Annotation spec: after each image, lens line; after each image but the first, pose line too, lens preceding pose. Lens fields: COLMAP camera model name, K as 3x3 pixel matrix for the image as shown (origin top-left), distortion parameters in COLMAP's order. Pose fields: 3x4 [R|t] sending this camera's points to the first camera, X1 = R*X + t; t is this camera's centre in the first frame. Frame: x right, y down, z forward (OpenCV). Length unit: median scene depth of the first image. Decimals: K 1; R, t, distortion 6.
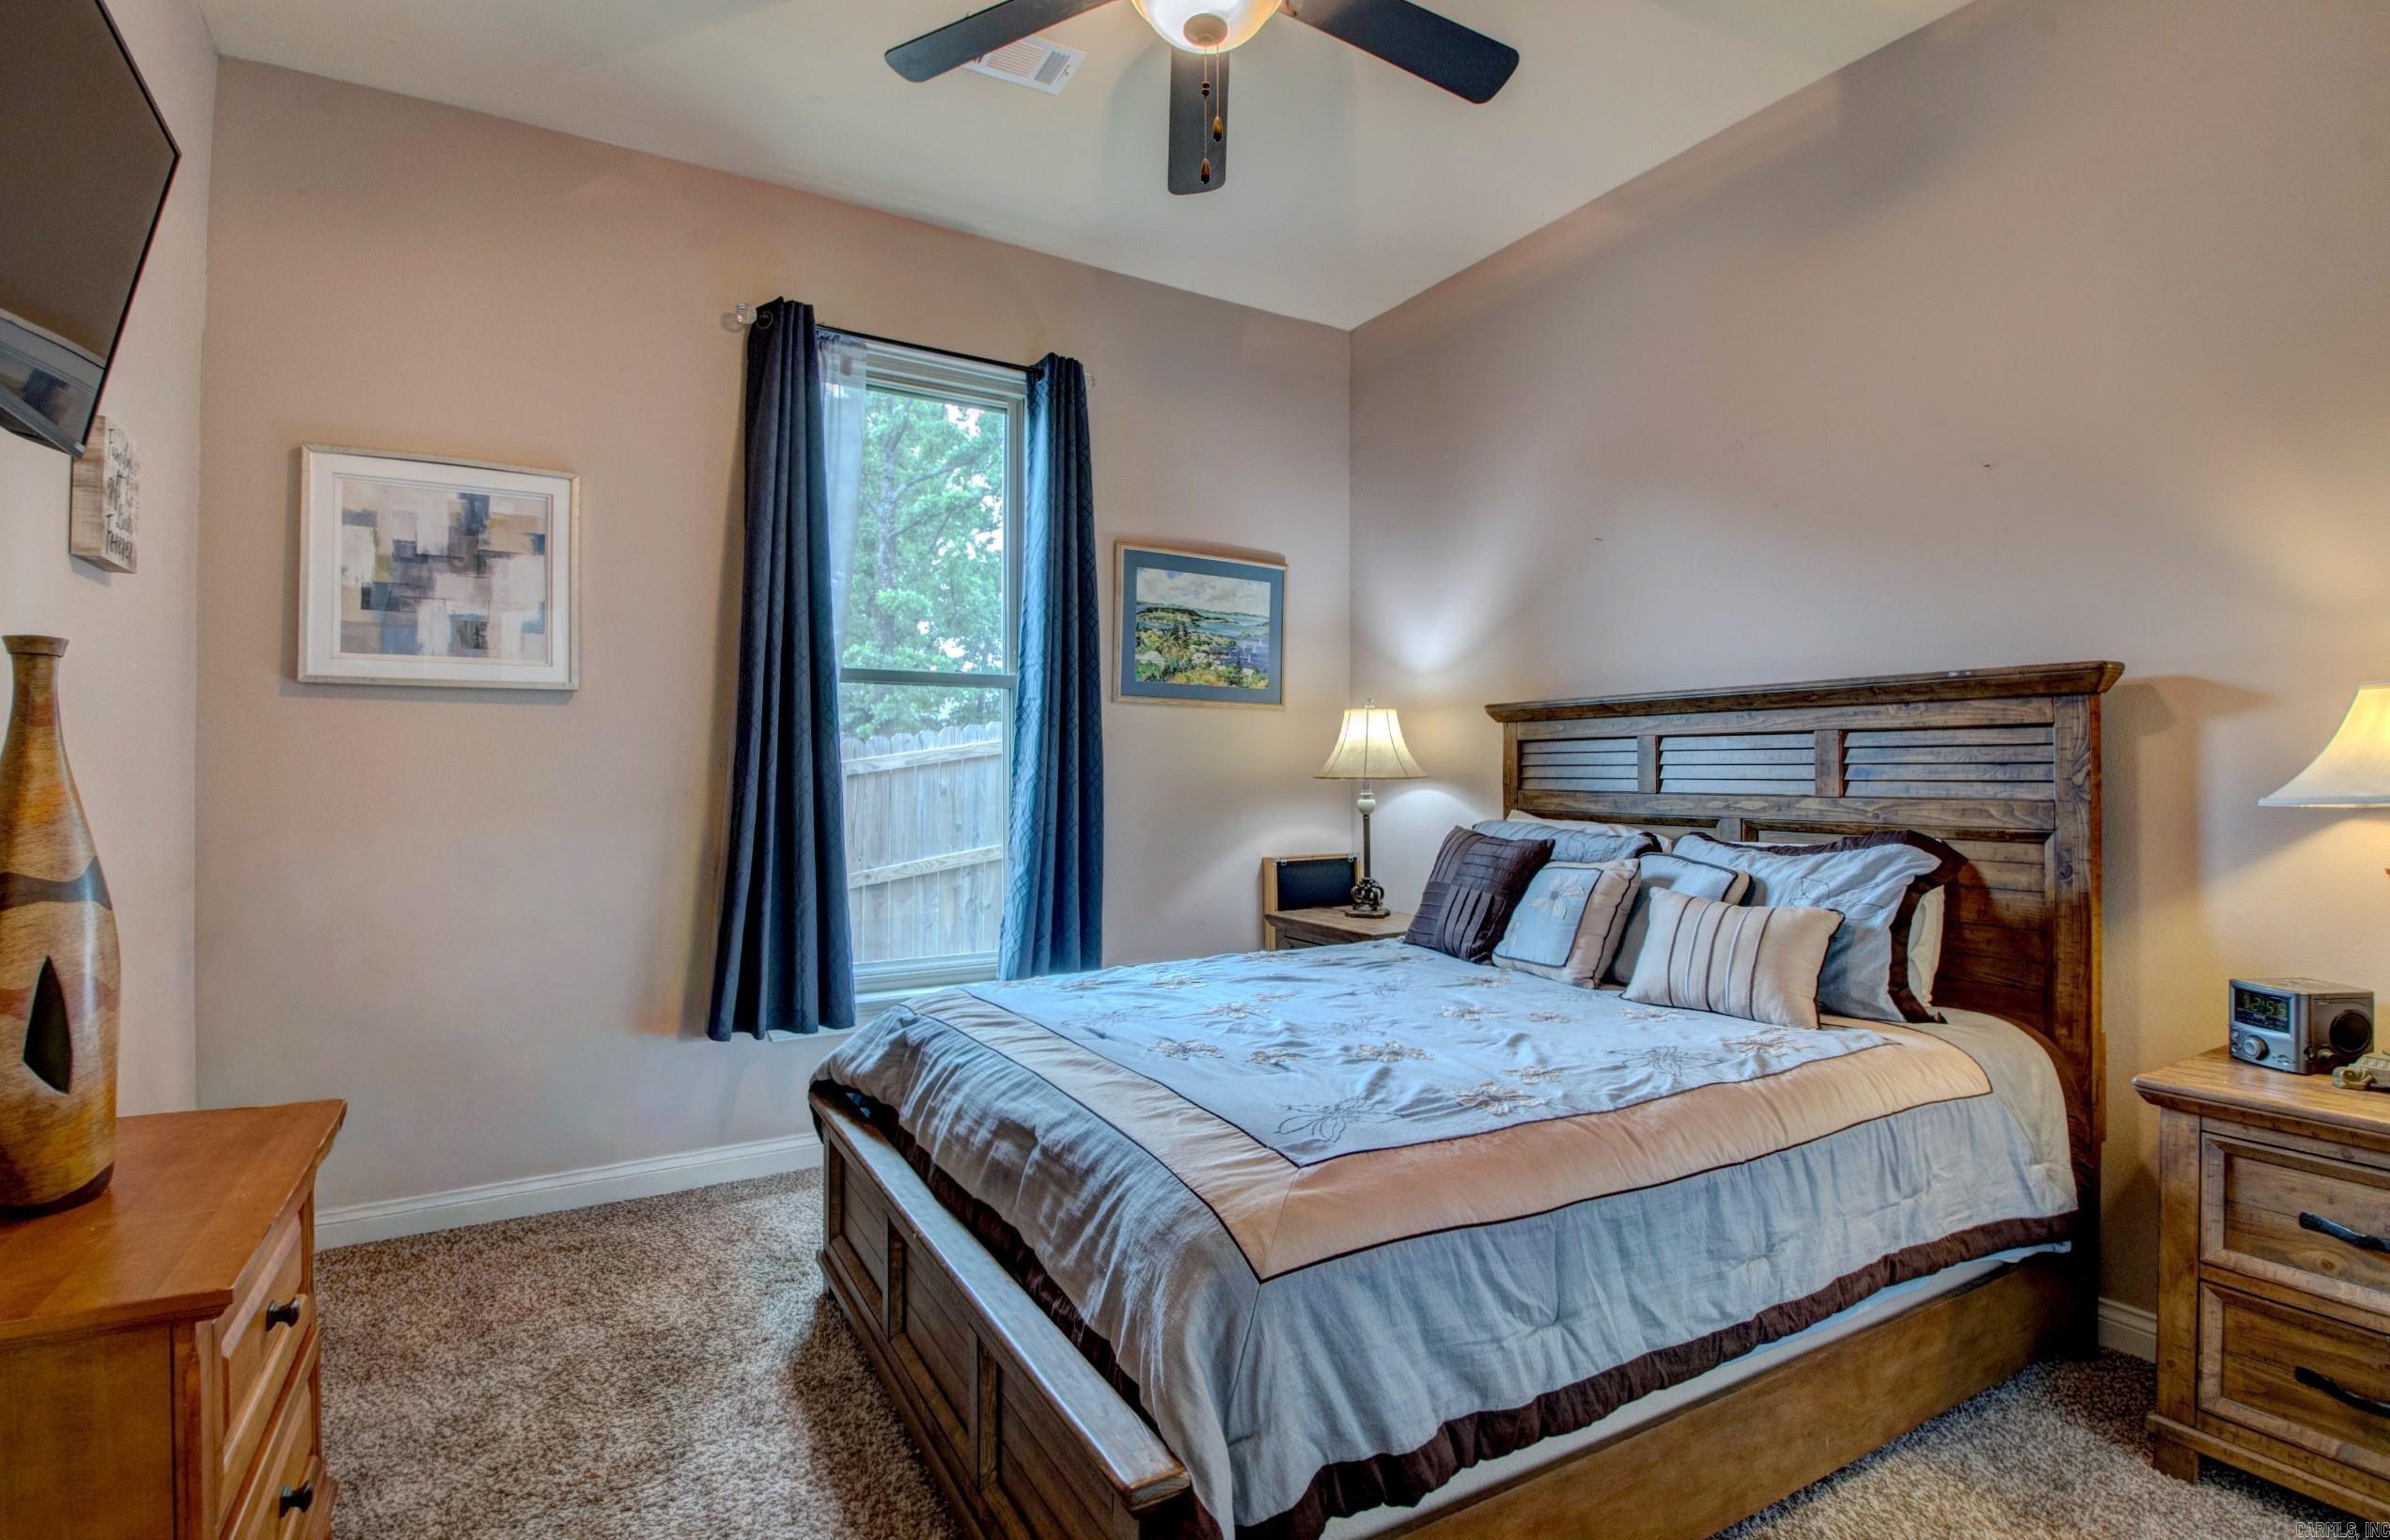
lens RADIAL K [[1118.7, 0, 1189.1], [0, 1118.7, 757.4], [0, 0, 1]] dist [0.015928, -0.029078]
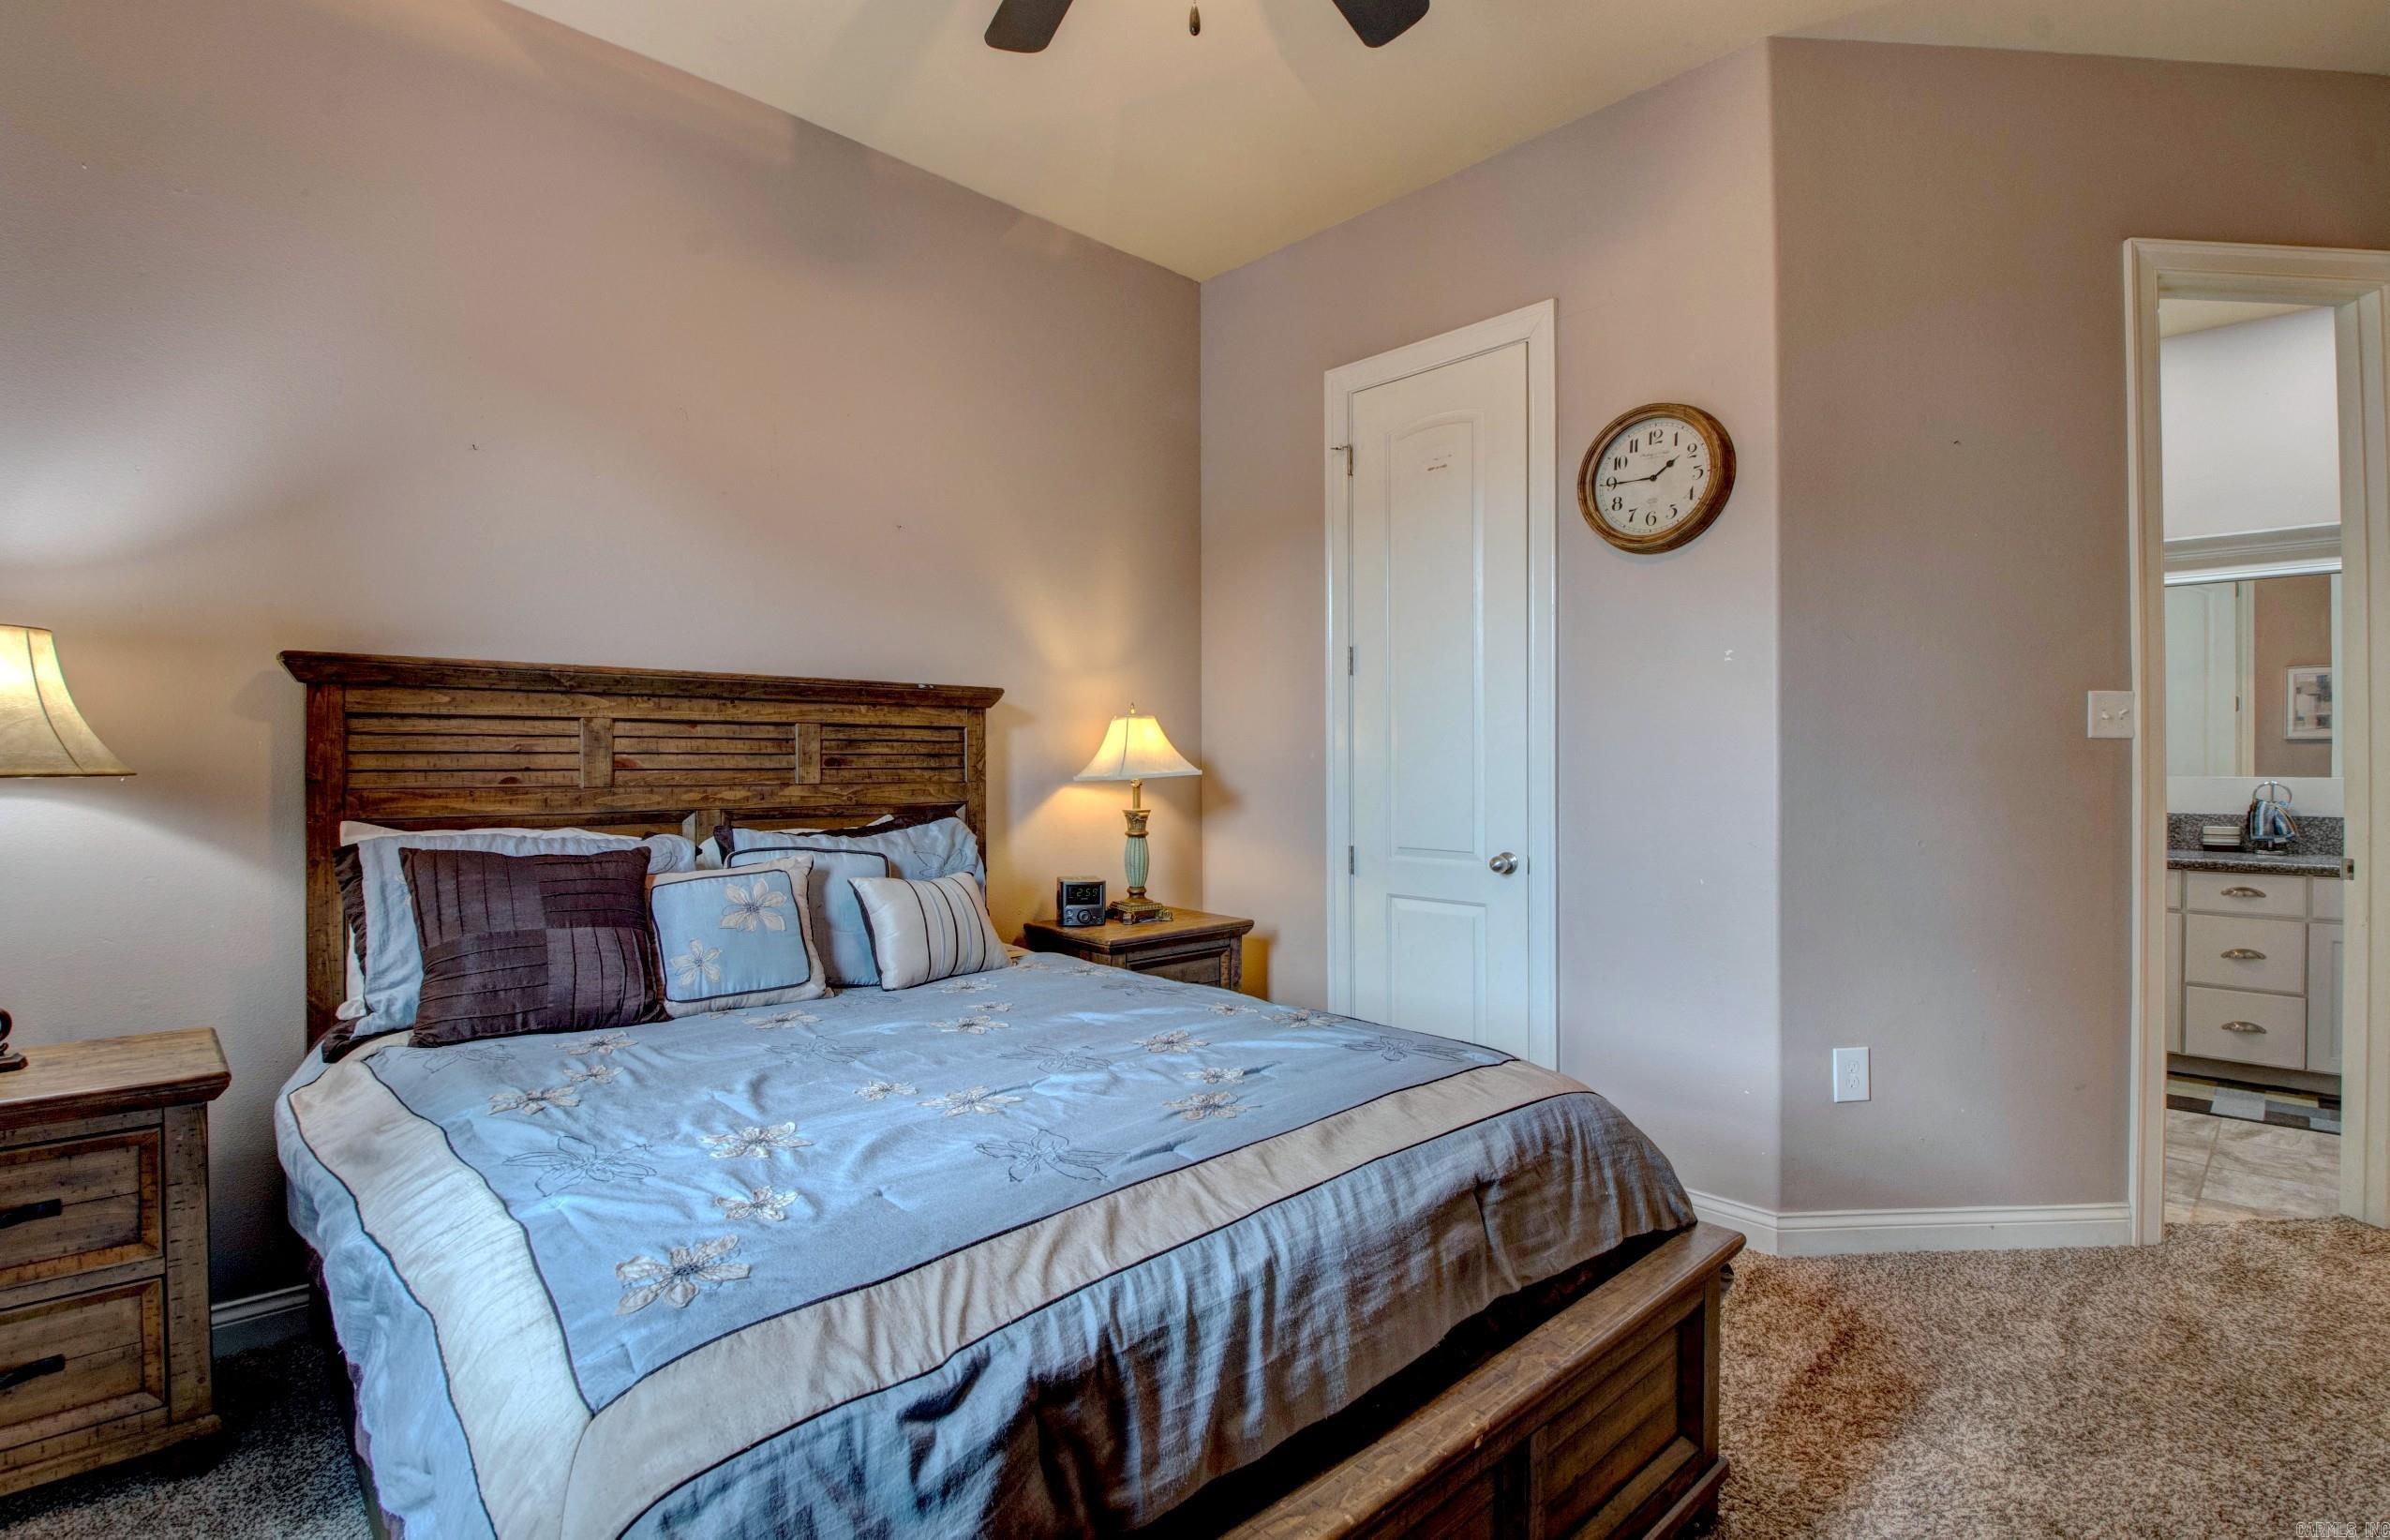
lens RADIAL K [[1118.8, 0, 1189.1], [0, 1118.8, 757.4], [0, 0, 1]] dist [0.015928, -0.029078]
pose [[-0.223349, 0.005653, 0.974722, -0.581495], [-0.011599, 0.999897, -0.008457, 0.013900], [-0.974670, -0.013195, -0.223260, 0.888287]]
